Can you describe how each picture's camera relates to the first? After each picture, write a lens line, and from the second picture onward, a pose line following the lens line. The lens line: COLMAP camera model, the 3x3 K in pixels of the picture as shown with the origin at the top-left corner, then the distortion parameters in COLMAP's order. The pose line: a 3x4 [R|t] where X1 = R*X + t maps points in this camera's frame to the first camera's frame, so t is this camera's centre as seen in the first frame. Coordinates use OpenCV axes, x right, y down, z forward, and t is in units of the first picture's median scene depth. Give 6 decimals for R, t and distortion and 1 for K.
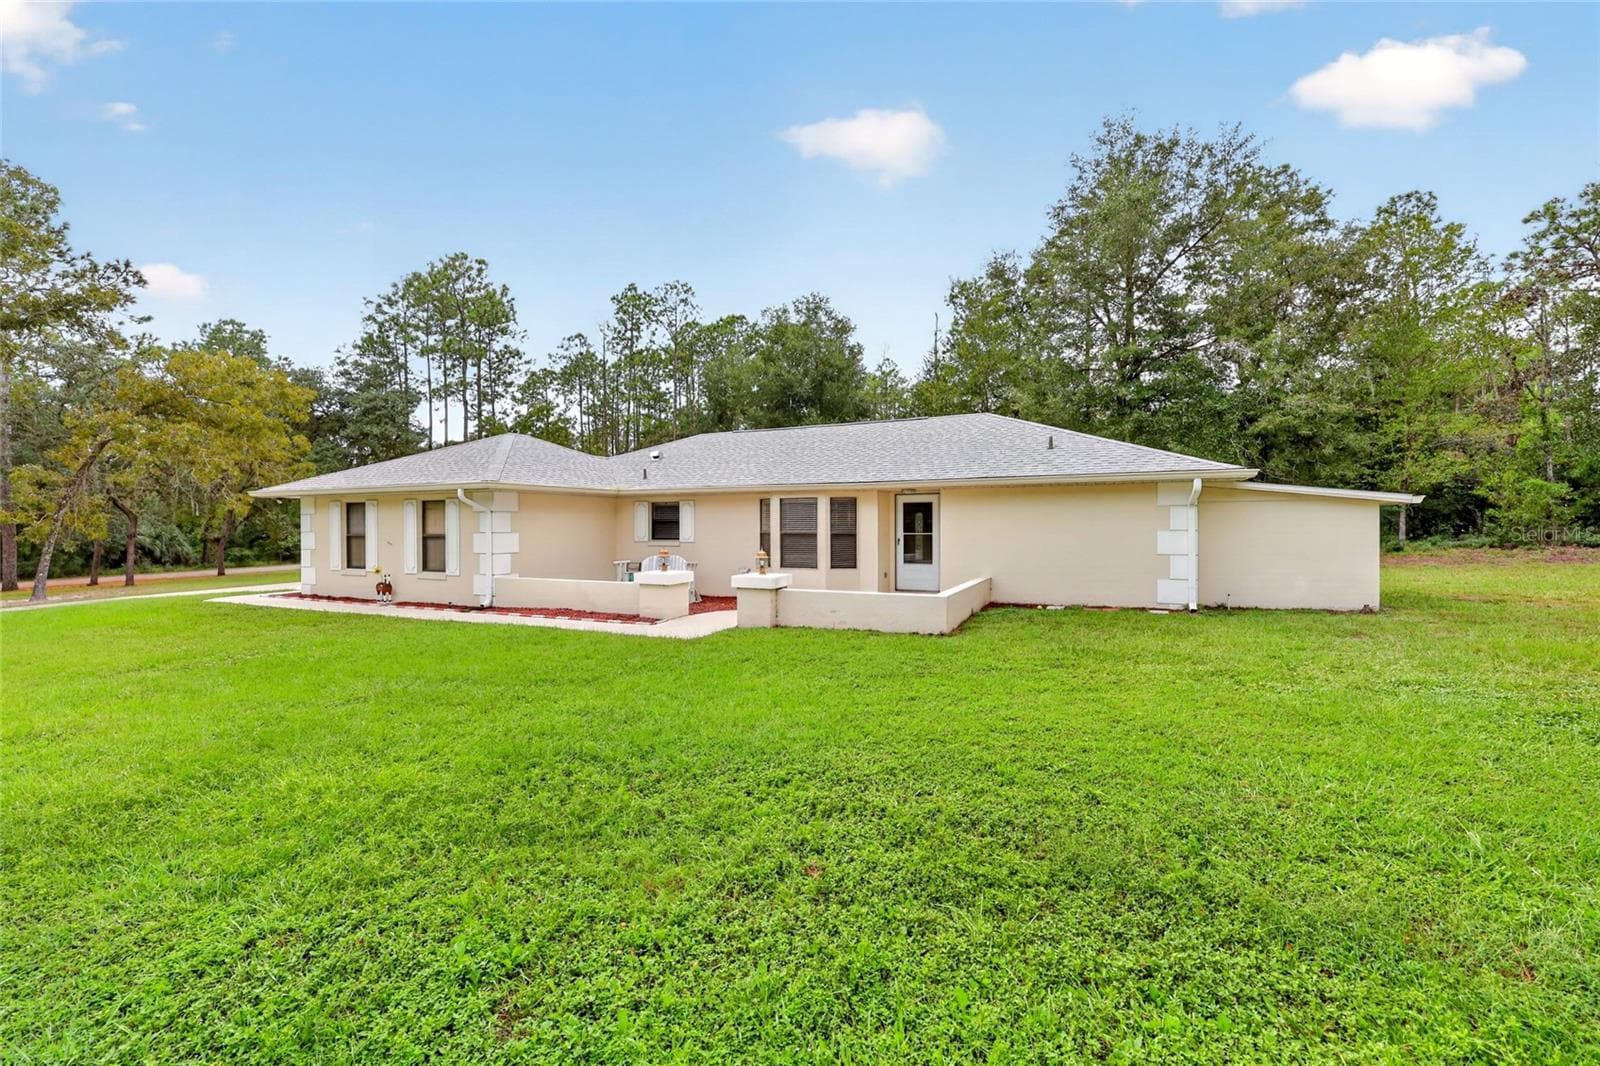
lens RADIAL K [[639.7, 0, 799.5], [0, 639.7, 519.1], [0, 0, 1]] dist [-0.003473, 0.001223]
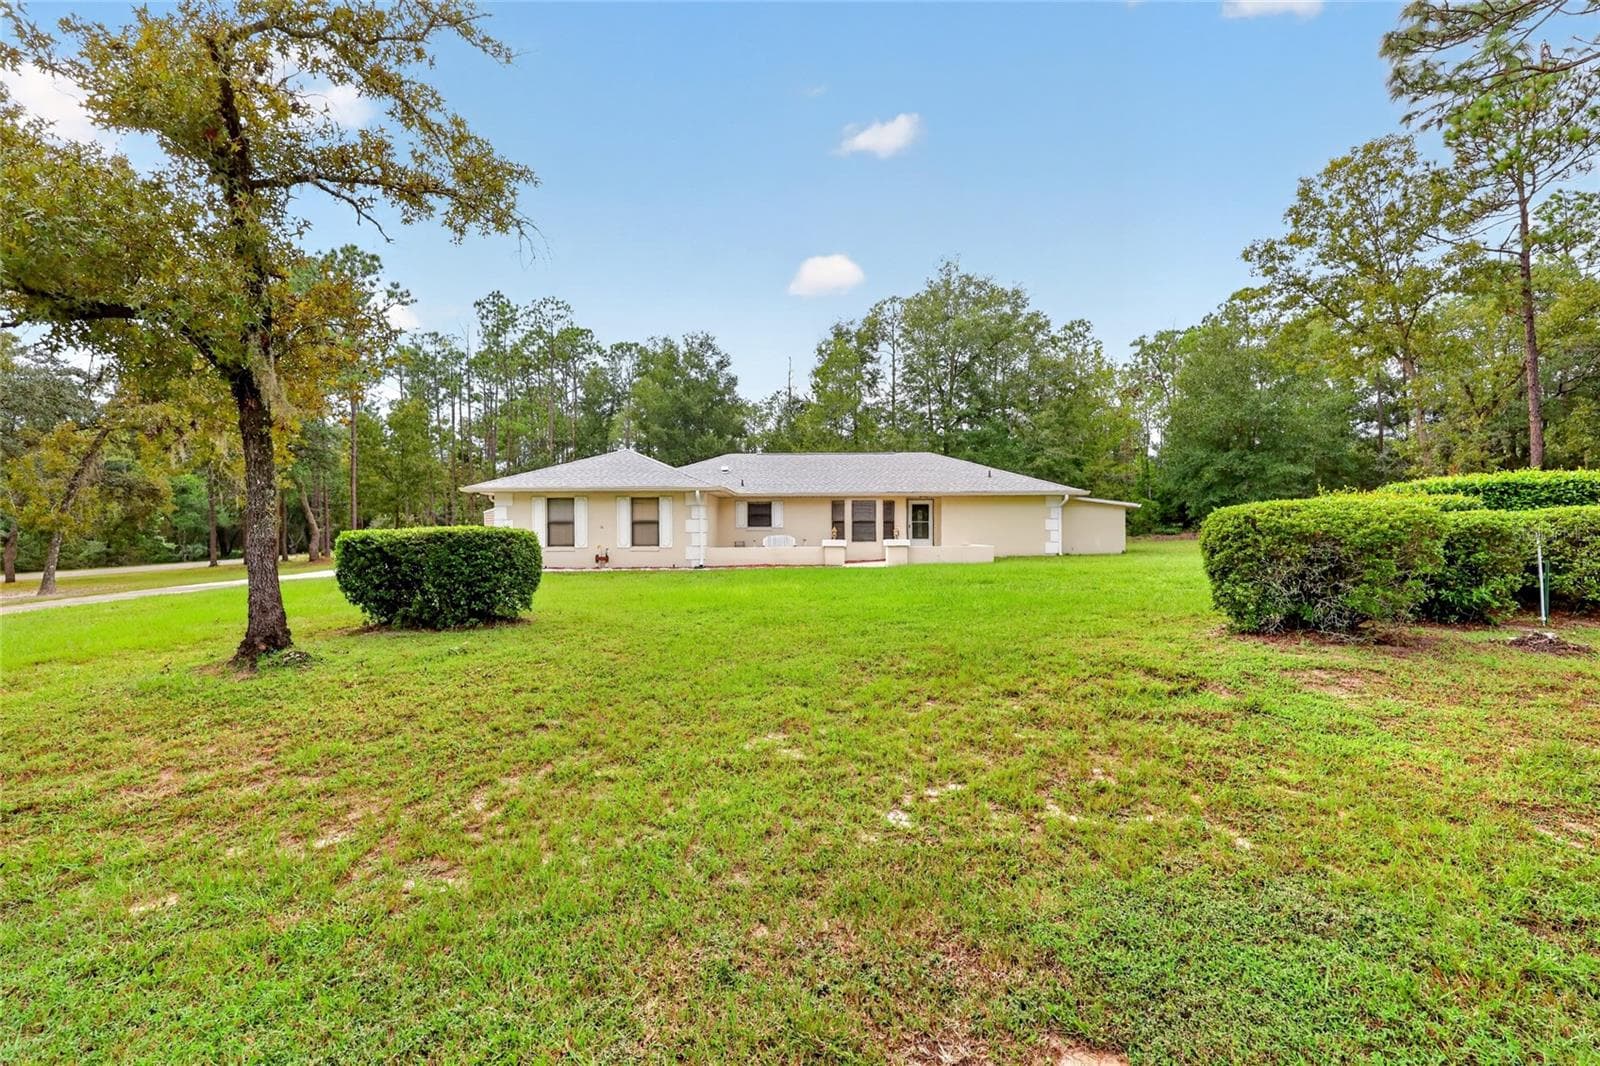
lens RADIAL K [[639.7, 0, 787.3], [0, 639.7, 537.4], [0, 0, 1]] dist [-0.003473, 0.001223]
pose [[0.919278, -0.003786, 0.393591, -0.799593], [-0.003291, 0.999845, 0.017304, 0.034632], [-0.393596, -0.017203, 0.919123, -0.451303]]
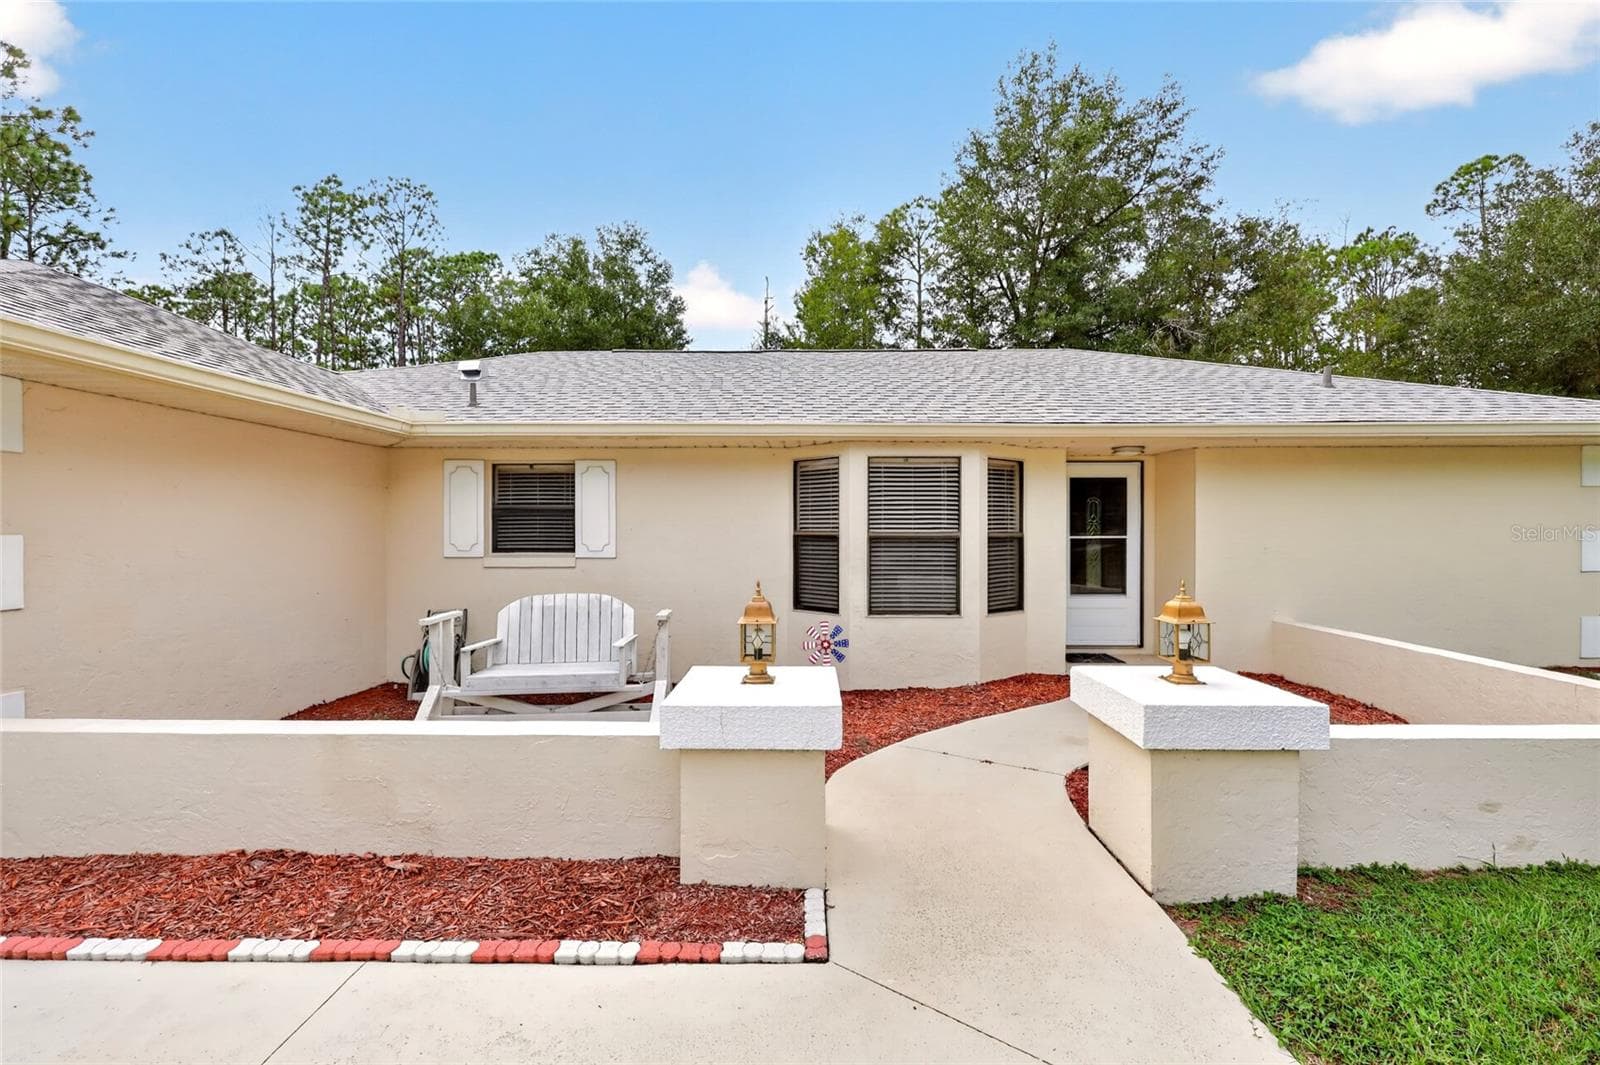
lens RADIAL K [[639.7, 0, 802.0], [0, 639.7, 538.0], [0, 0, 1]] dist [-0.003473, 0.001223]
pose [[0.917521, -0.000478, 0.397686, -0.230604], [-0.006619, 0.999842, 0.016473, 0.015234], [-0.397632, -0.017746, 0.917373, 0.584732]]
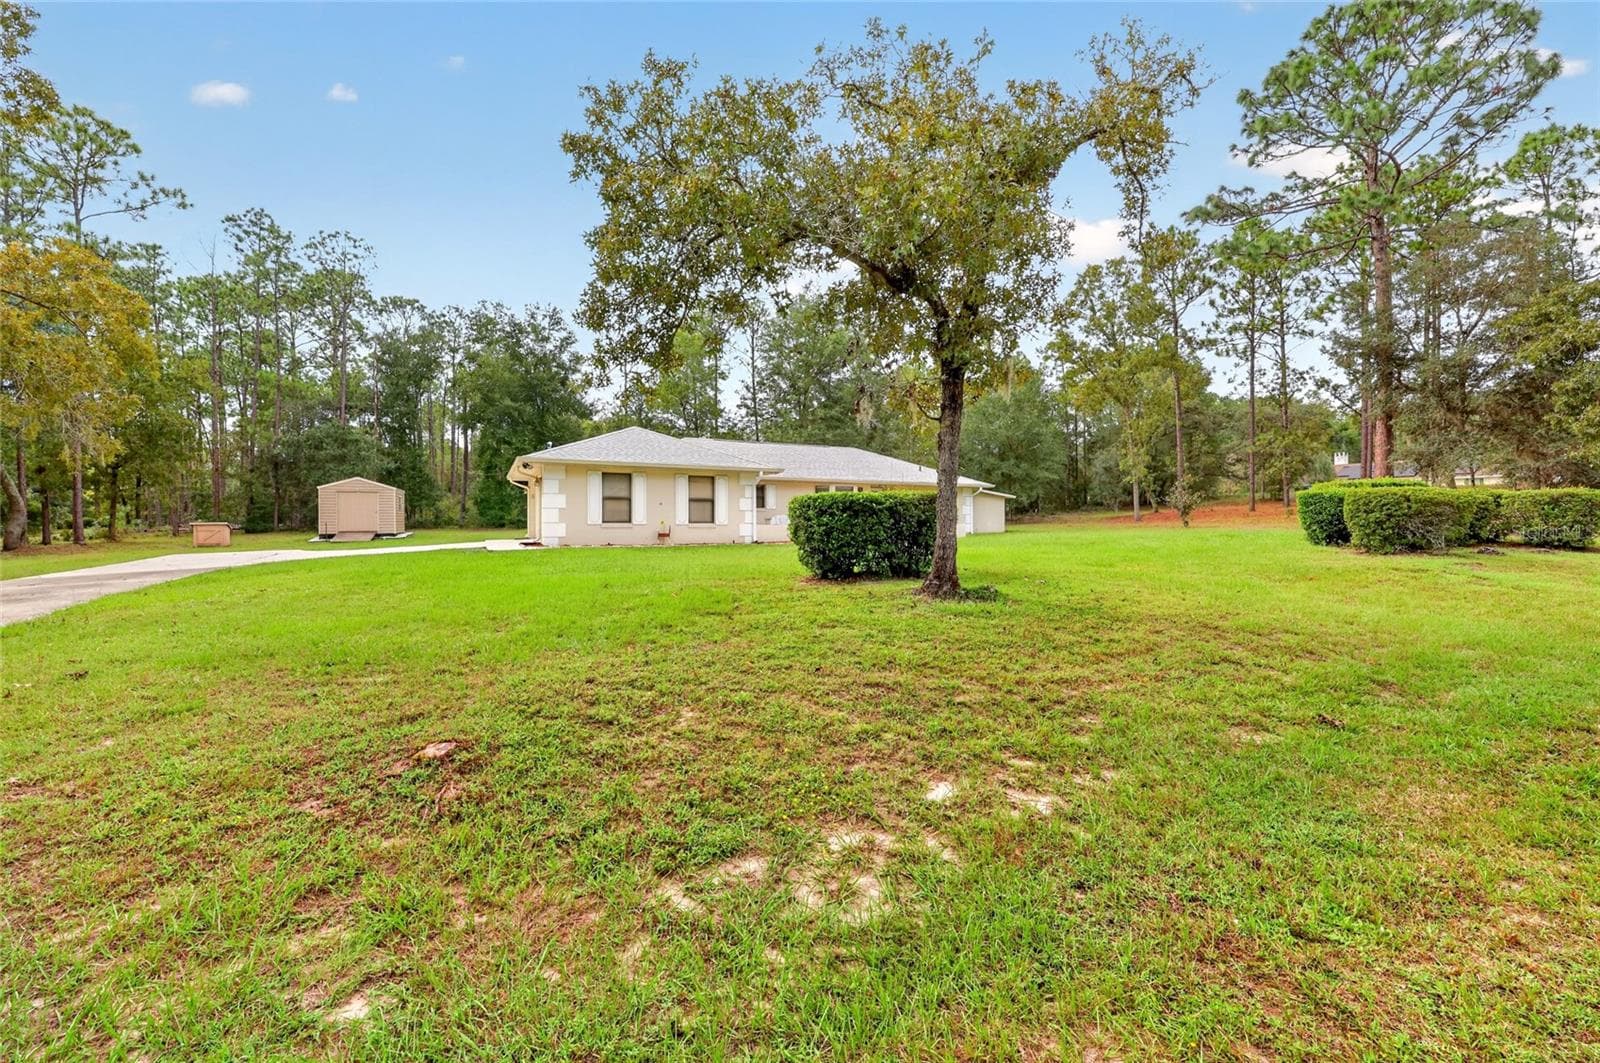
lens RADIAL K [[639.7, 0, 793.2], [0, 639.7, 524.4], [0, 0, 1]] dist [-0.003473, 0.001223]
pose [[0.637070, 0.005481, 0.770787, -1.506148], [-0.011428, 0.999932, 0.002336, 0.075345], [-0.770721, -0.010296, 0.637089, -0.122138]]
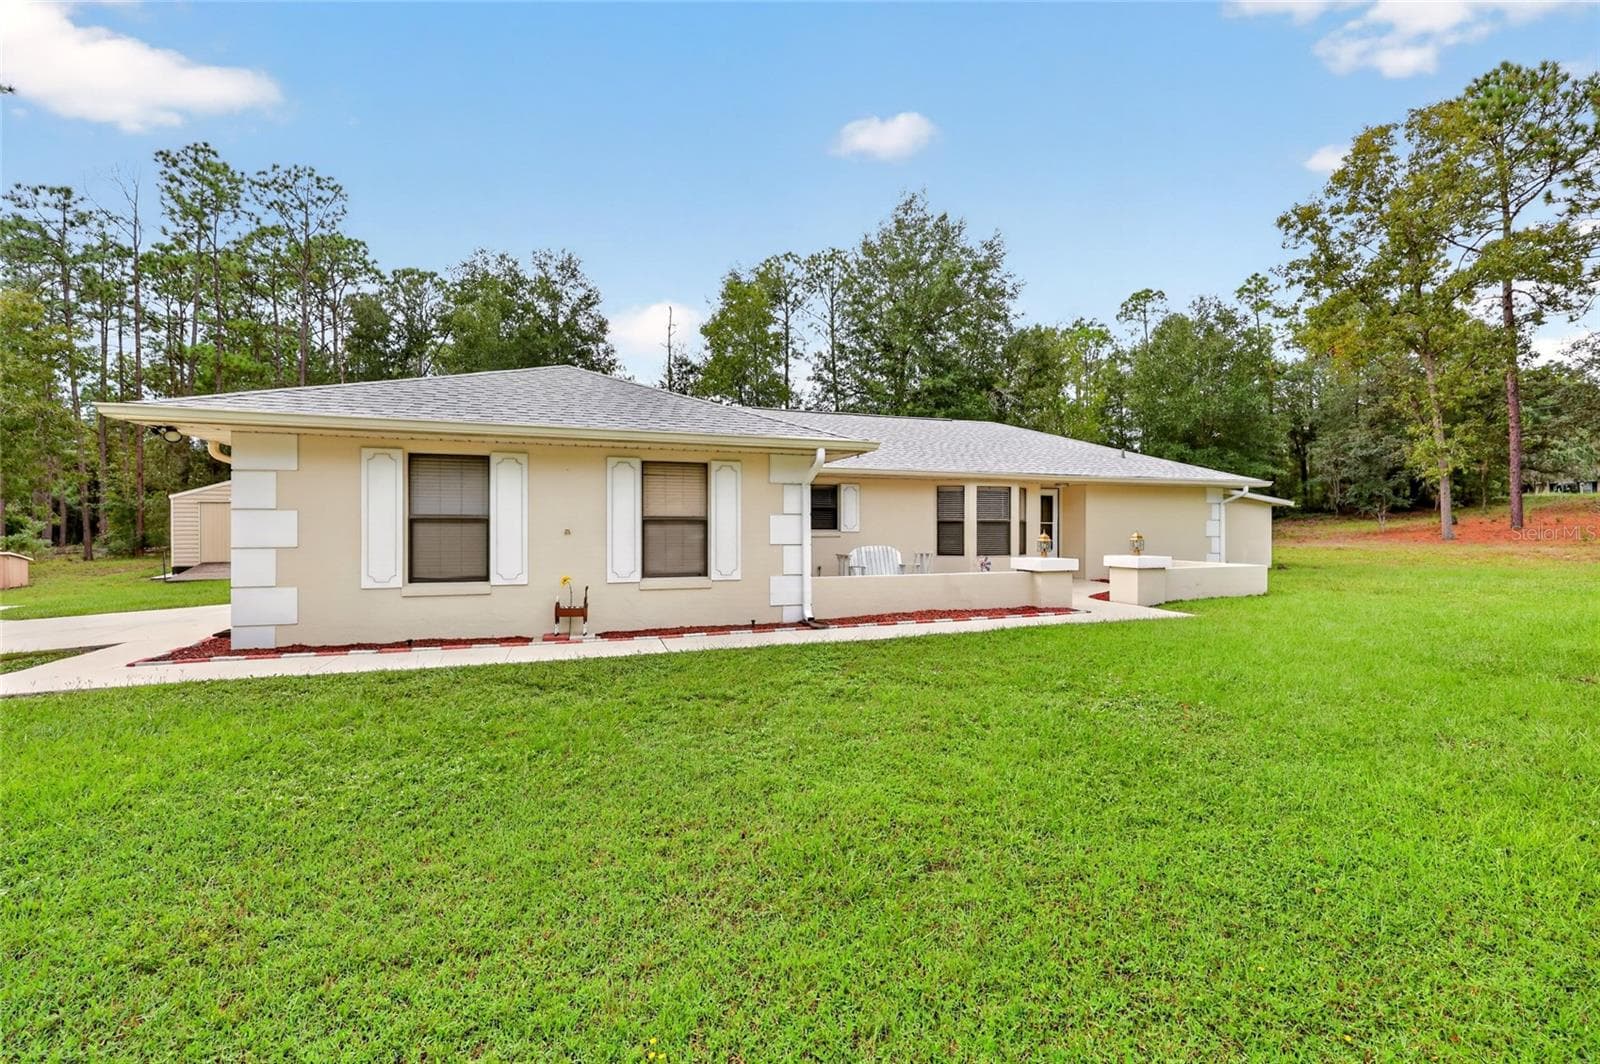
lens RADIAL K [[639.7, 0, 795.1], [0, 639.7, 528.9], [0, 0, 1]] dist [-0.003473, 0.001223]
pose [[0.734772, 0.005507, 0.678292, -0.852845], [-0.010160, 0.999944, 0.002888, 0.032210], [-0.678239, -0.009013, 0.734787, 0.440872]]
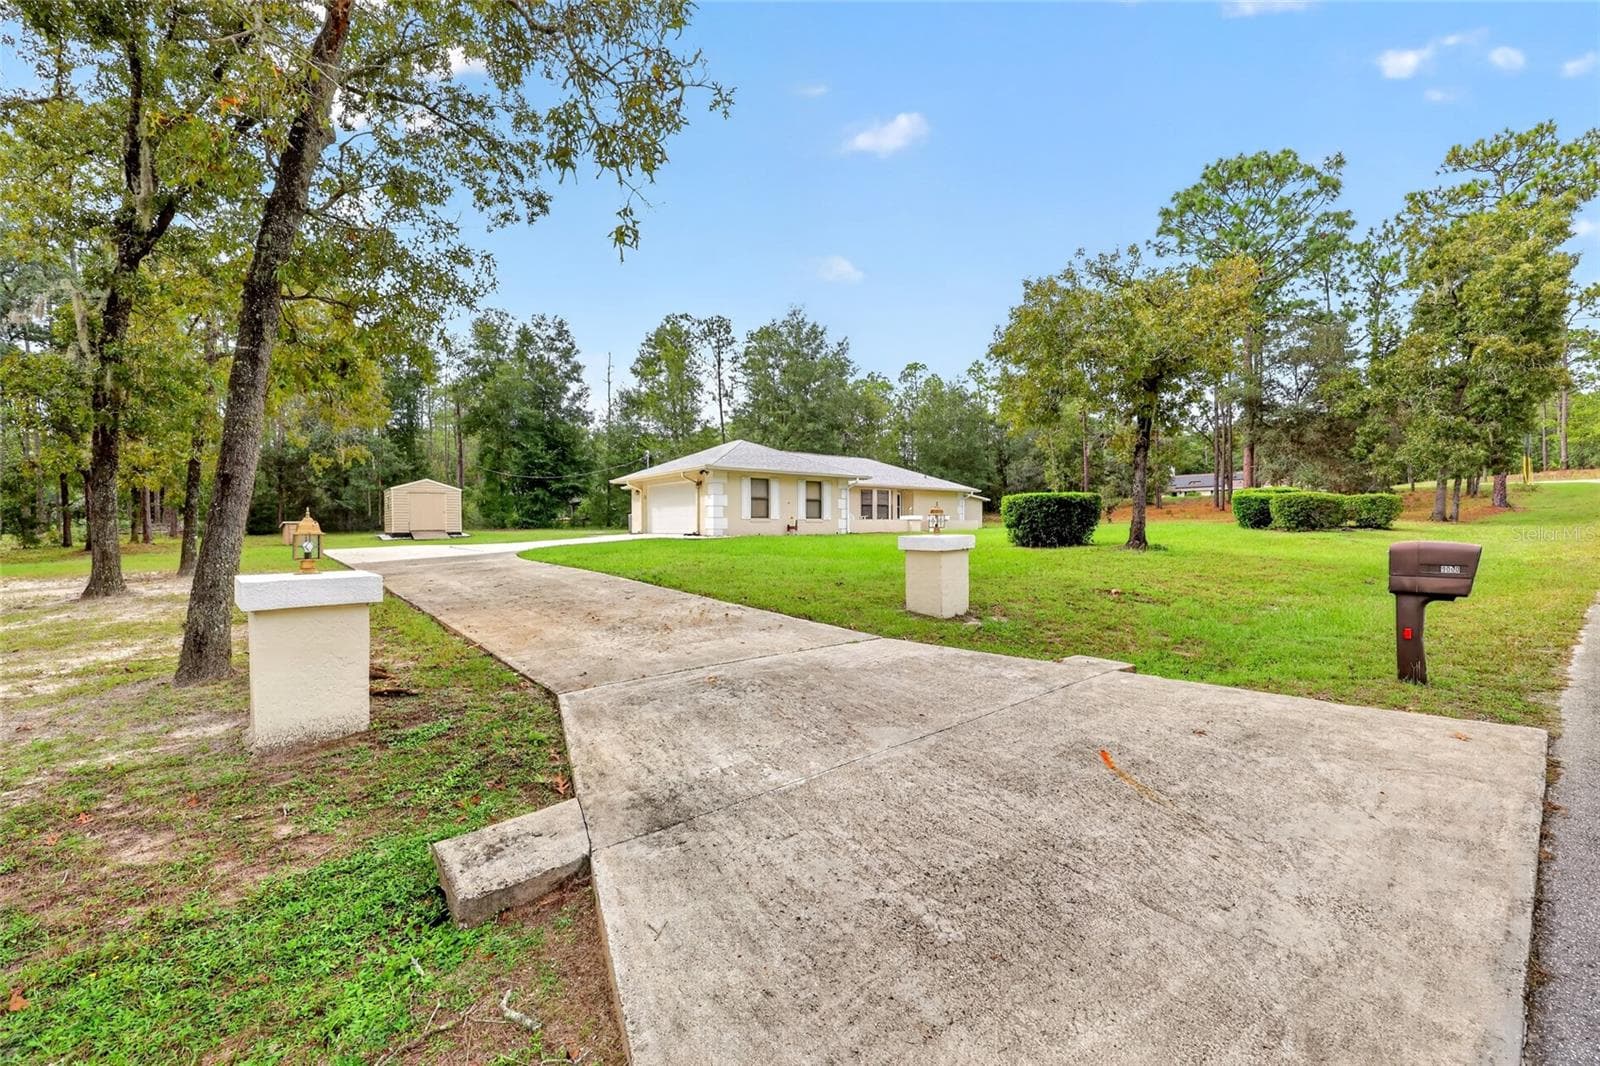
lens RADIAL K [[639.7, 0, 795.8], [0, 639.7, 530.9], [0, 0, 1]] dist [-0.003473, 0.001223]
pose [[0.465278, 0.000441, 0.885165, -2.161599], [-0.005362, 0.999983, 0.002320, 0.109494], [-0.885149, -0.005826, 0.465272, 0.146776]]
